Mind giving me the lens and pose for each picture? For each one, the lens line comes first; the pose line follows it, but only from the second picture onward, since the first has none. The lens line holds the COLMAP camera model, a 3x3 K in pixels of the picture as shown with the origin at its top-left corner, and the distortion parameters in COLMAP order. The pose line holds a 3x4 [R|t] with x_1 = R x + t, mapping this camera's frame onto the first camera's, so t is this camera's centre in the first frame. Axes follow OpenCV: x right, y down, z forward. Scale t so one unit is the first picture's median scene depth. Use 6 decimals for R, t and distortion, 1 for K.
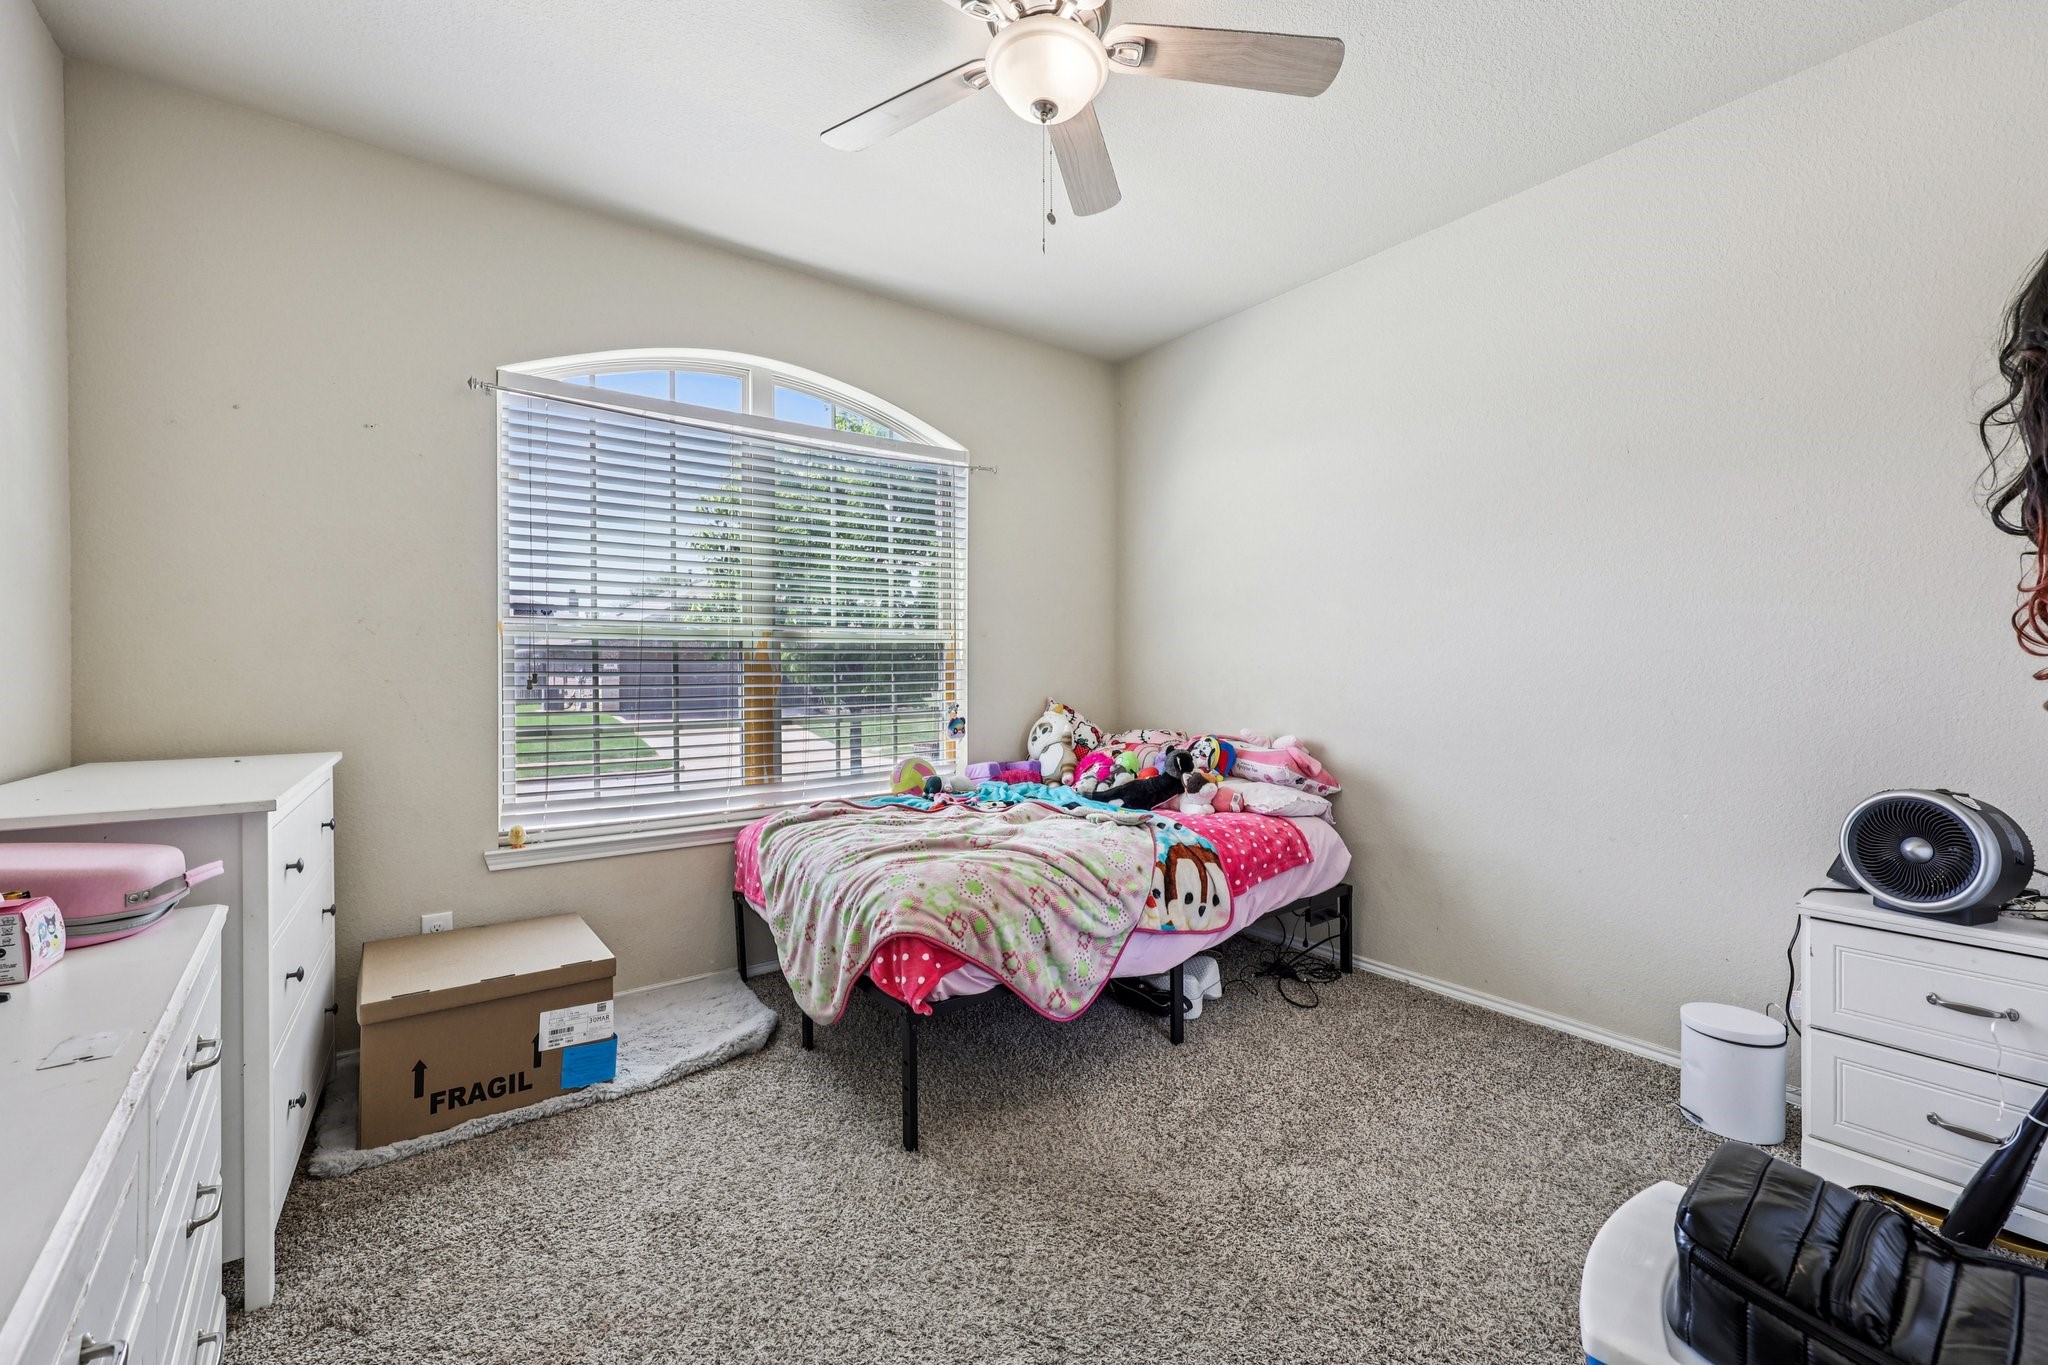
lens RADIAL K [[834.2, 0, 1026.0], [0, 834.2, 672.0], [0, 0, 1]] dist [0.002593, -0.000515]
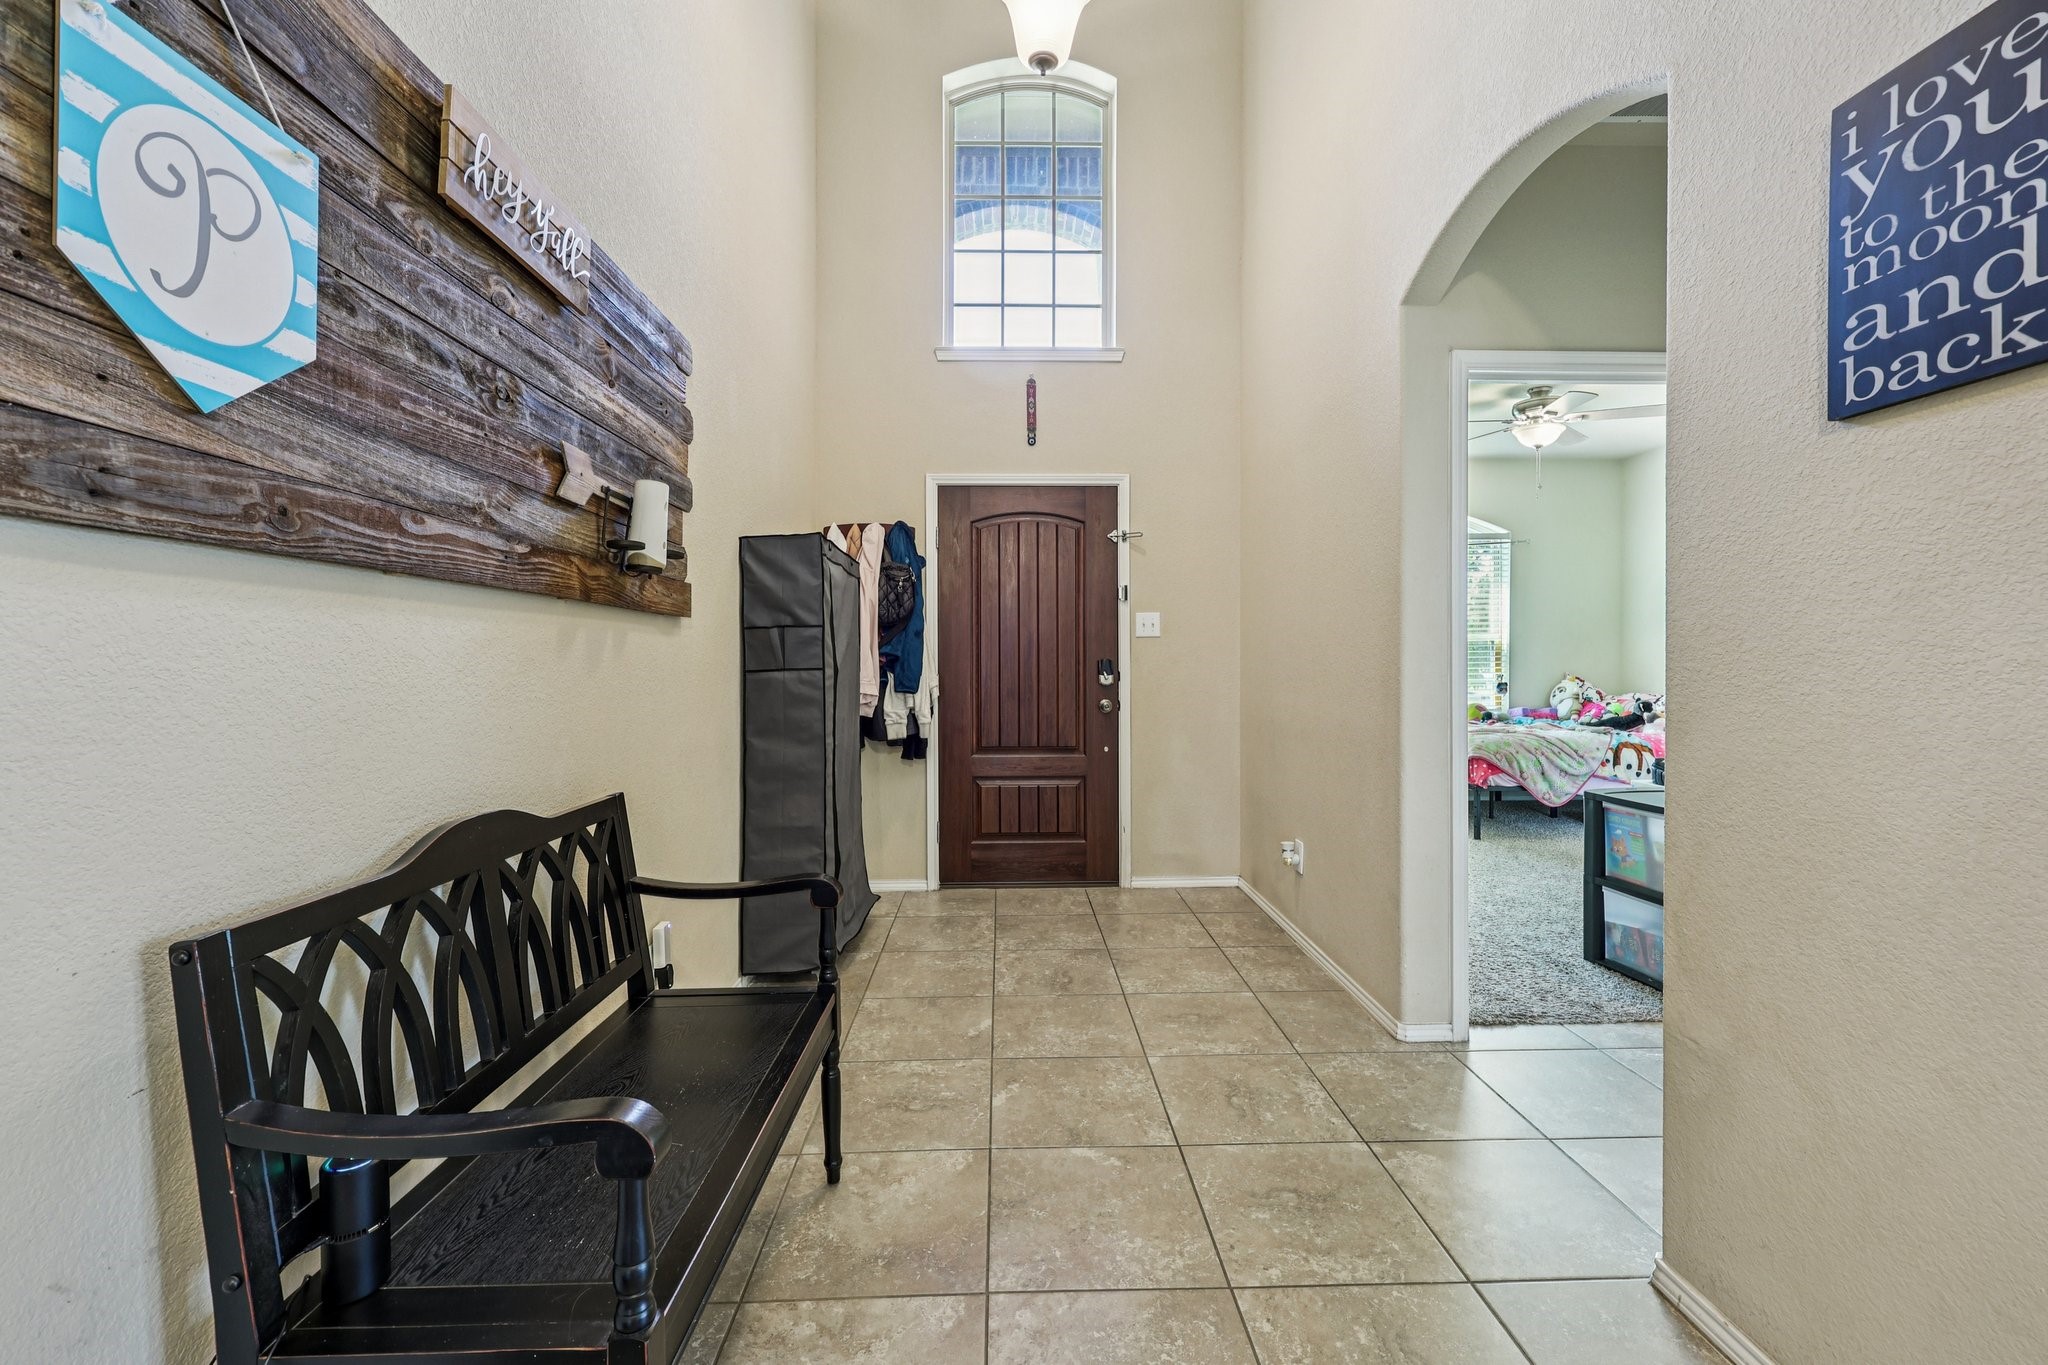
lens RADIAL K [[834.2, 0, 1018.8], [0, 834.2, 662.3], [0, 0, 1]] dist [0.002593, -0.000515]
pose [[0.815542, 0.007560, -0.578649, 0.128518], [-0.003928, 0.999964, 0.007528, 0.003587], [0.578685, -0.003866, 0.815542, -1.264359]]
